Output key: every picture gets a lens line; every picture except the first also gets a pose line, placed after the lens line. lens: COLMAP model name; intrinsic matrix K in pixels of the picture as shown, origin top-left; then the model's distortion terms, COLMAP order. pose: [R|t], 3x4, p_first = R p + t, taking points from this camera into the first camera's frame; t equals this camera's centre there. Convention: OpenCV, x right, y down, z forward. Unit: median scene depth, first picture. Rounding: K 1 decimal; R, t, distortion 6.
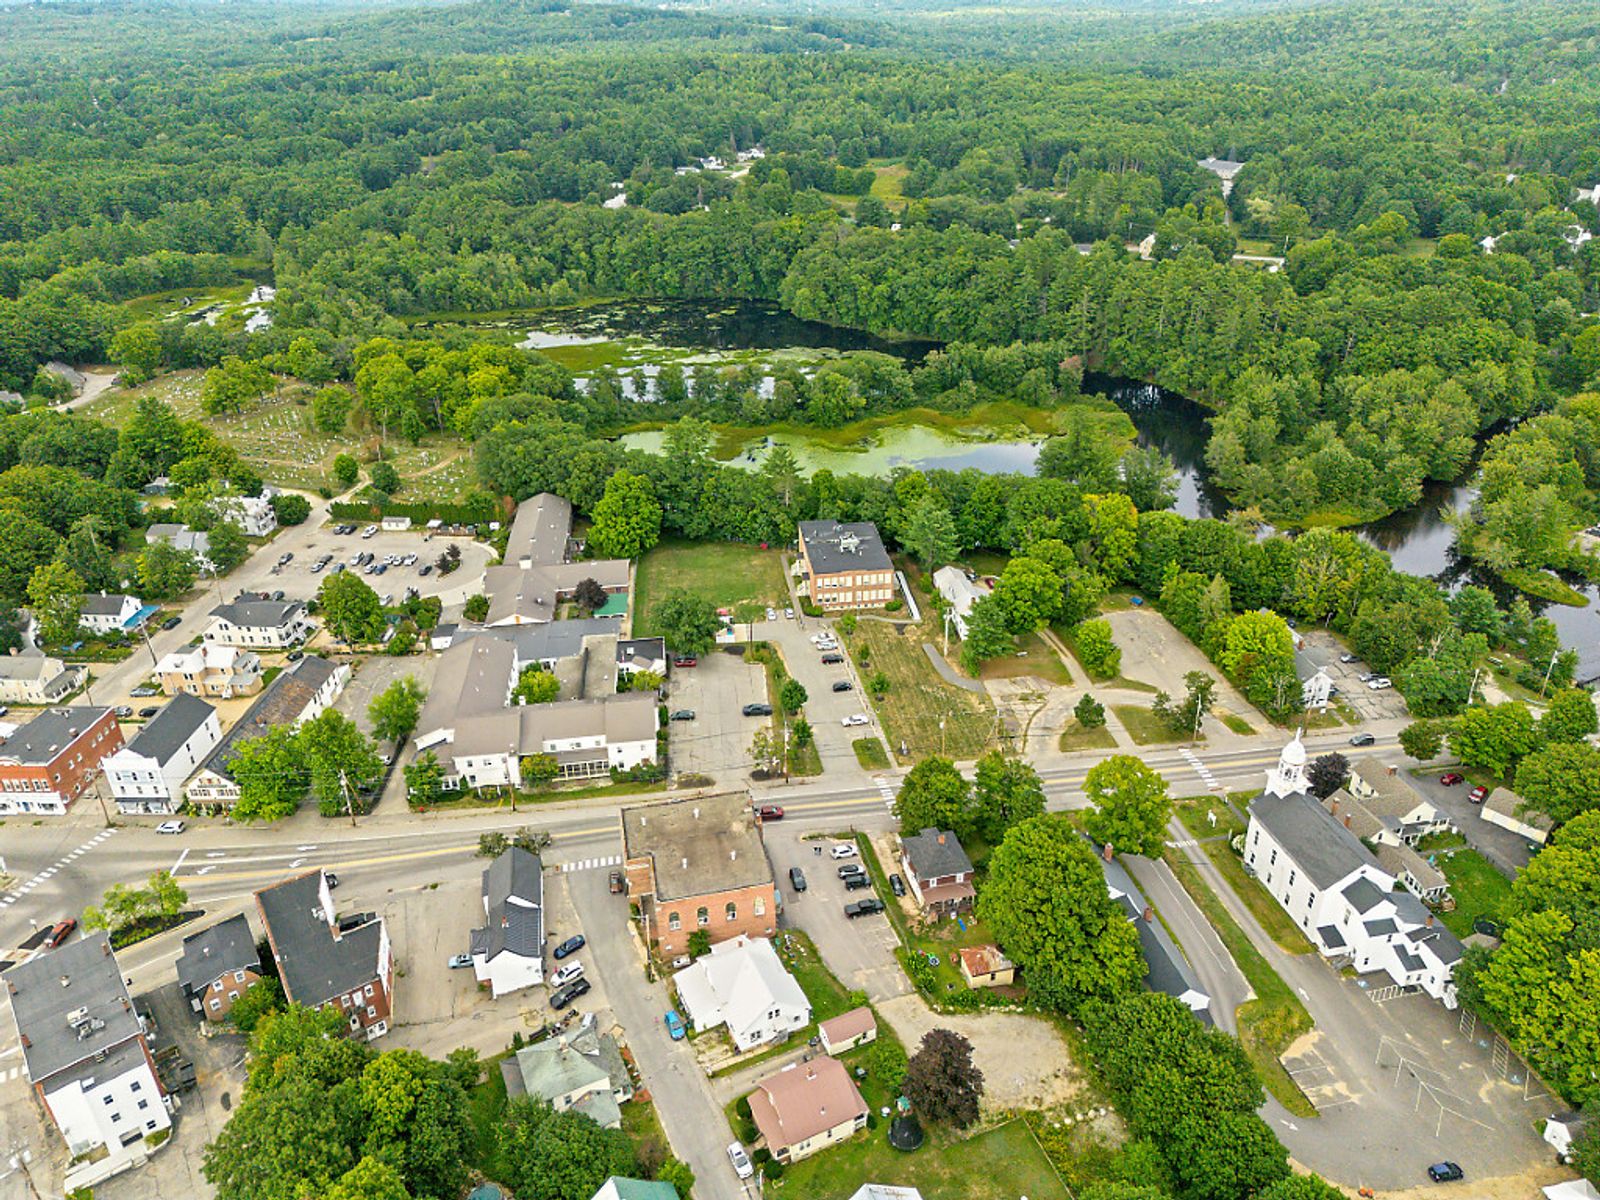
lens RADIAL K [[1121.5, 0, 805.5], [0, 1121.5, 605.1], [0, 0, 1]] dist [0.080877, -0.083011]
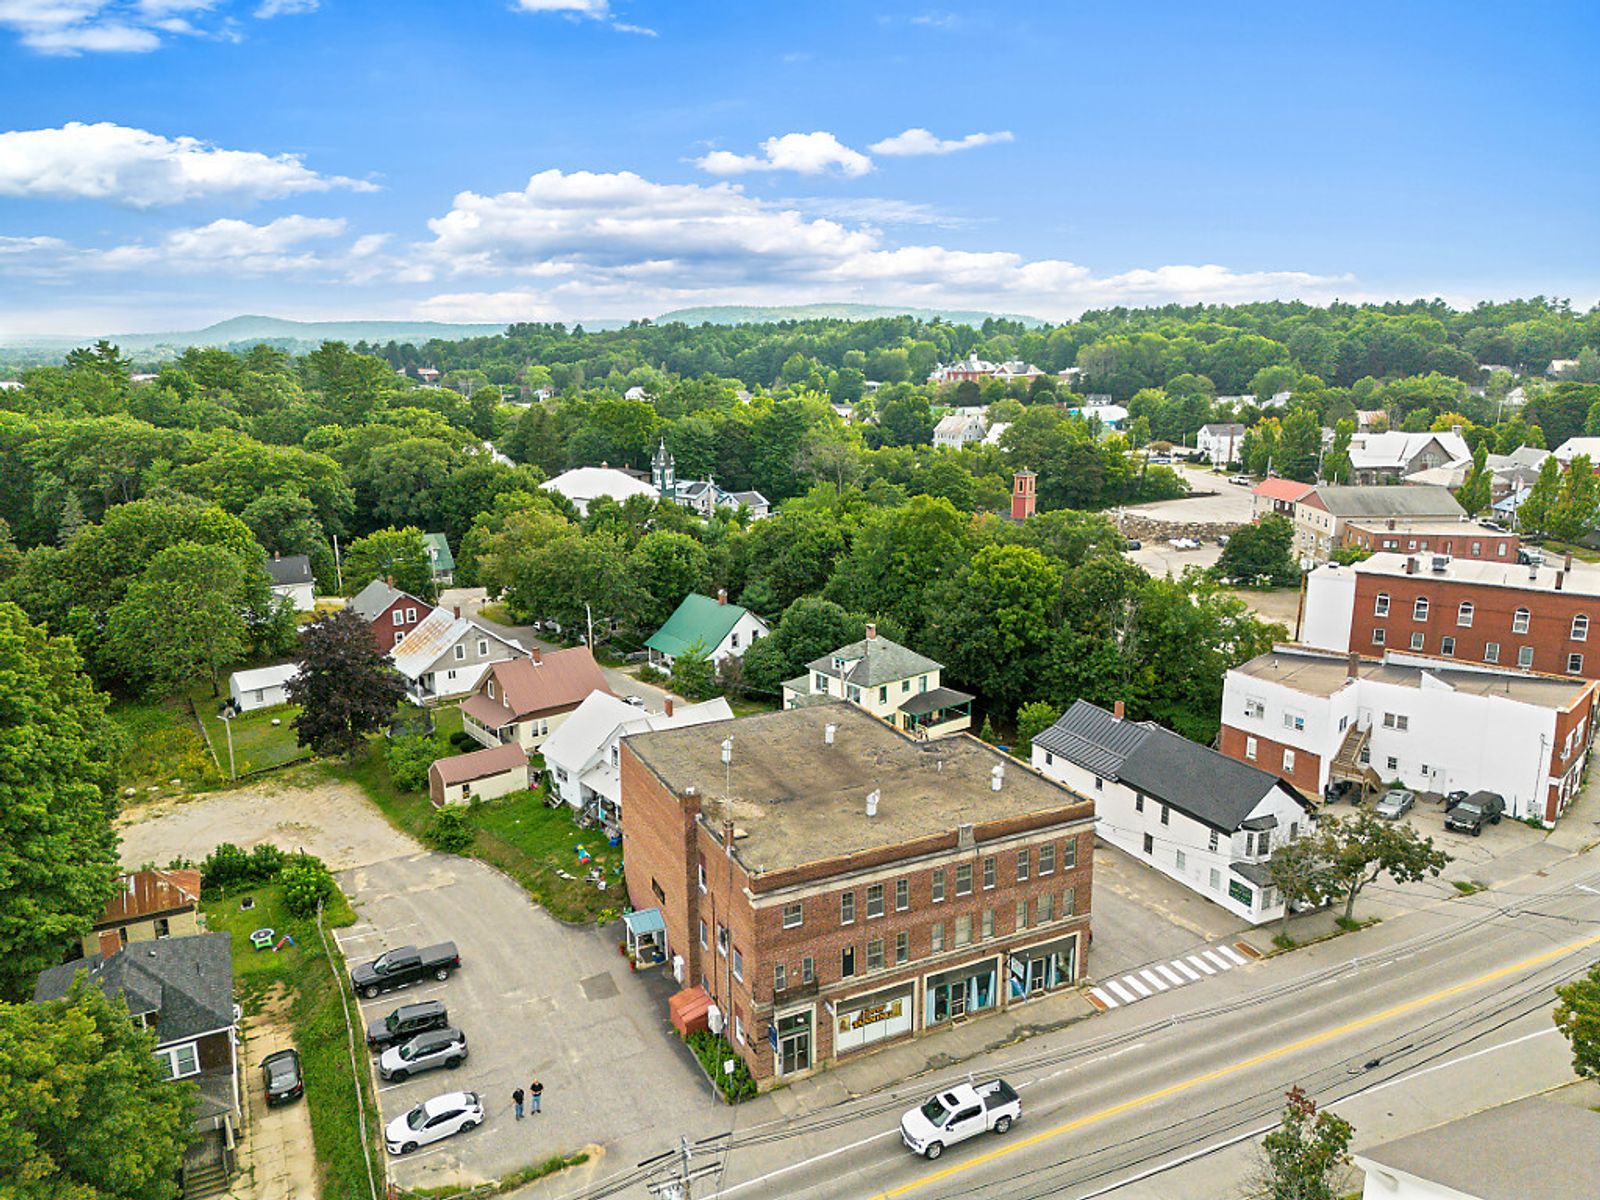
lens RADIAL K [[1121.5, 0, 805.5], [0, 1121.5, 605.1], [0, 0, 1]] dist [0.080877, -0.083011]
pose [[-0.970650, 0.080458, -0.226640, -0.001538], [-0.088873, 0.755673, 0.648892, -0.062083], [0.223474, 0.649989, -0.726343, 0.866585]]
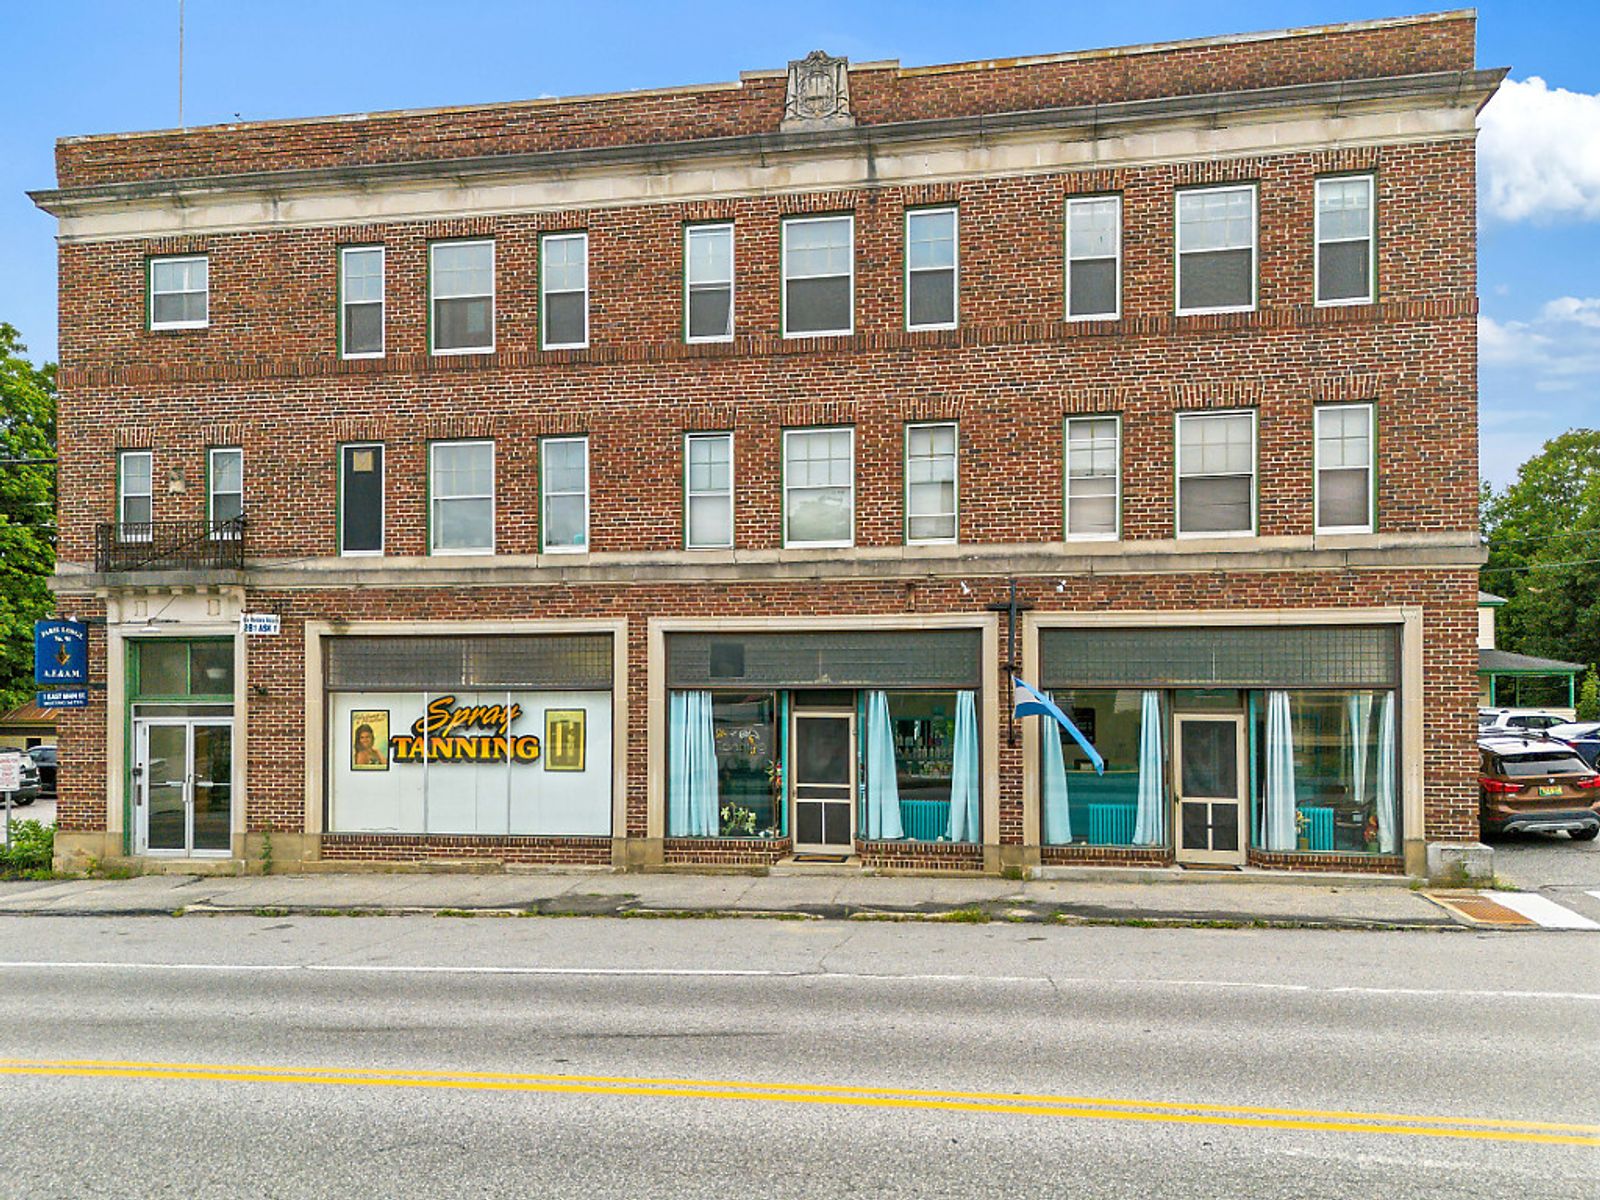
lens RADIAL K [[1187.8, 0, 989.0], [0, 1187.8, 595.4], [0, 0, 1]] dist [0.042693, -0.022238]
pose [[-0.922099, 0.050775, 0.383609, -0.119632], [0.220009, 0.884319, 0.411797, 0.127823], [-0.318324, 0.464115, -0.826600, 0.797811]]
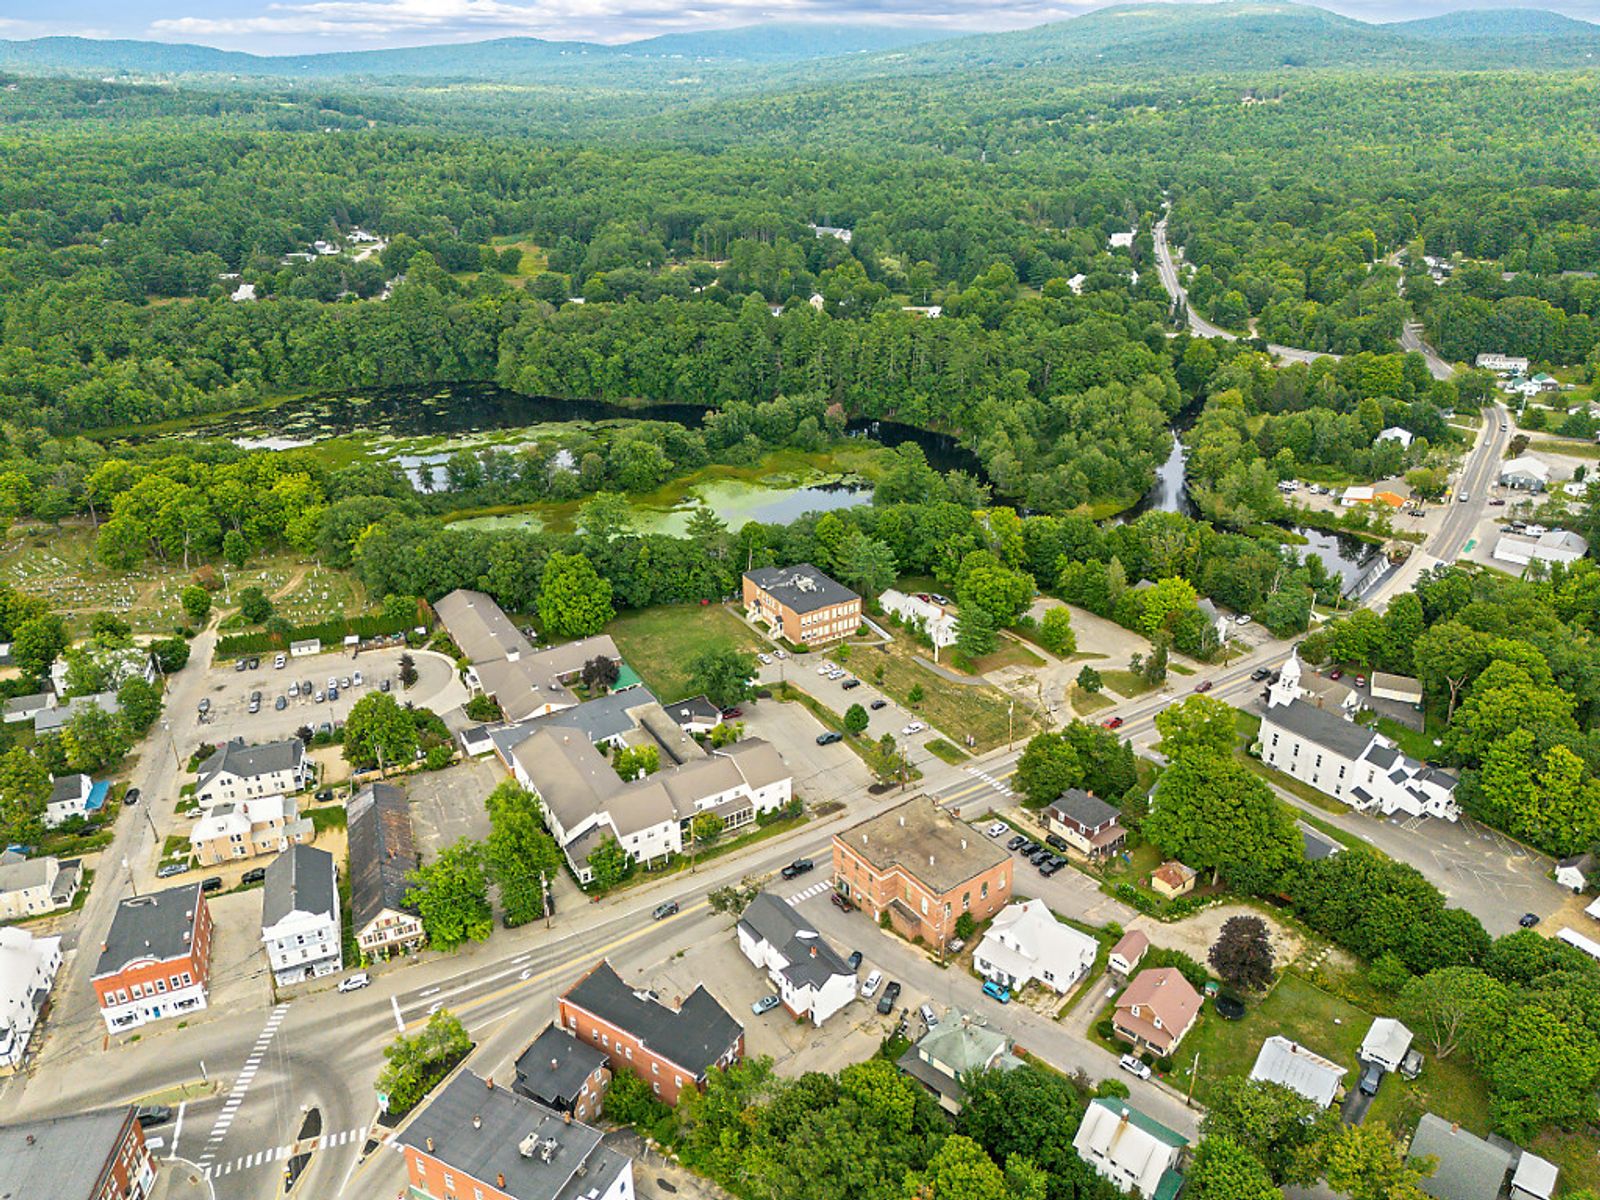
lens RADIAL K [[1121.5, 0, 805.5], [0, 1121.5, 605.1], [0, 0, 1]] dist [0.080877, -0.083011]
pose [[0.913682, -0.167462, 0.370327, -0.401977], [0.187021, 0.982204, -0.017272, -0.017102], [-0.360844, 0.085040, 0.928741, -0.012758]]
